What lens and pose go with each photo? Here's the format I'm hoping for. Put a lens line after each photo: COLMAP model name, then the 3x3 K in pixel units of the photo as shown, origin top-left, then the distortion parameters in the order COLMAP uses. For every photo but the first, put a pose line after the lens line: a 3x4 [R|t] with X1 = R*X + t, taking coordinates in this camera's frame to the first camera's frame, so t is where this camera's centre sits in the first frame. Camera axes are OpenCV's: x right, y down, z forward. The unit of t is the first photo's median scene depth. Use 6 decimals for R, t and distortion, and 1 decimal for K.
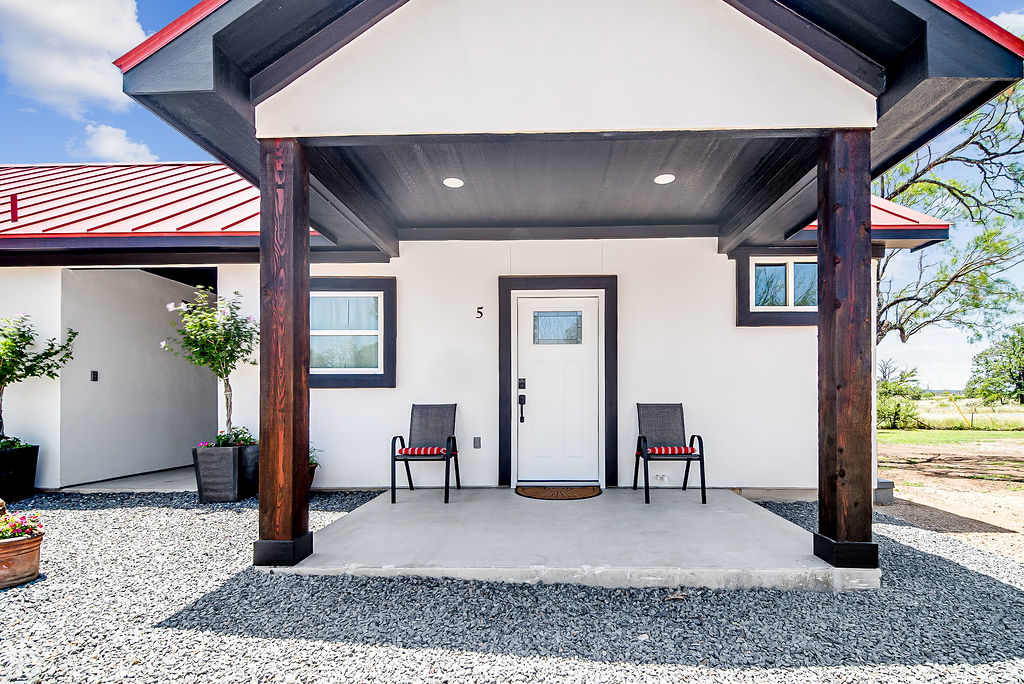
lens RADIAL K [[491.6, 0, 545.5], [0, 491.6, 399.7], [0, 0, 1]] dist [0.014324, -0.011260]
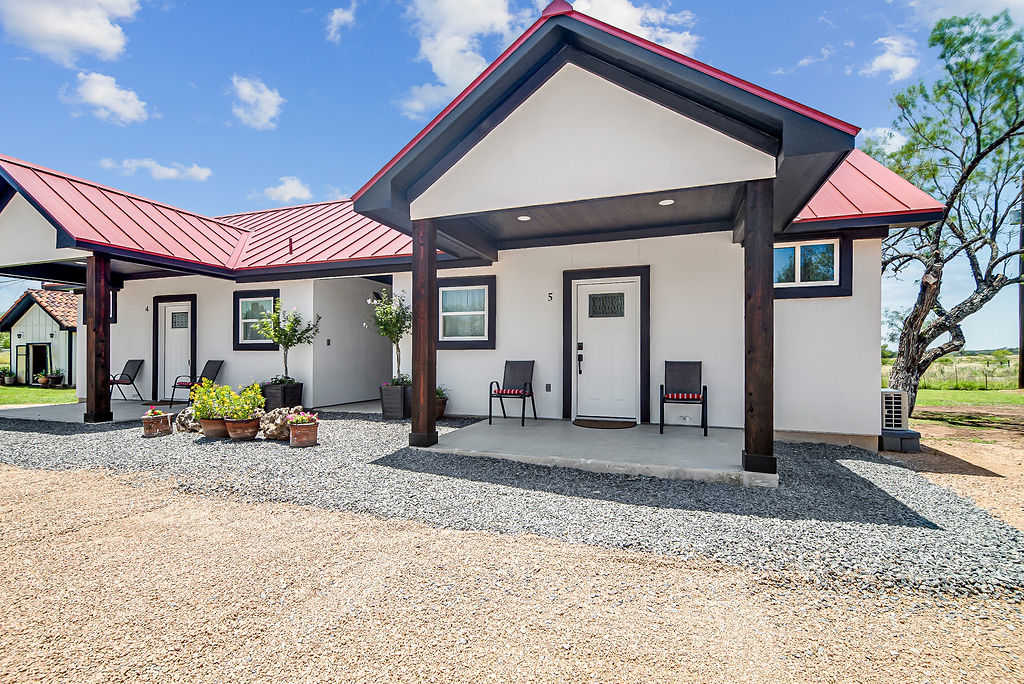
lens RADIAL K [[462.4, 0, 514.8], [0, 462.4, 356.0], [0, 0, 1]] dist [0.001363, 0.000070]
pose [[0.946695, 0.002797, -0.322118, 0.206369], [-0.002809, 0.999996, 0.000430, -0.005471], [0.322118, 0.000498, 0.946700, -0.311102]]
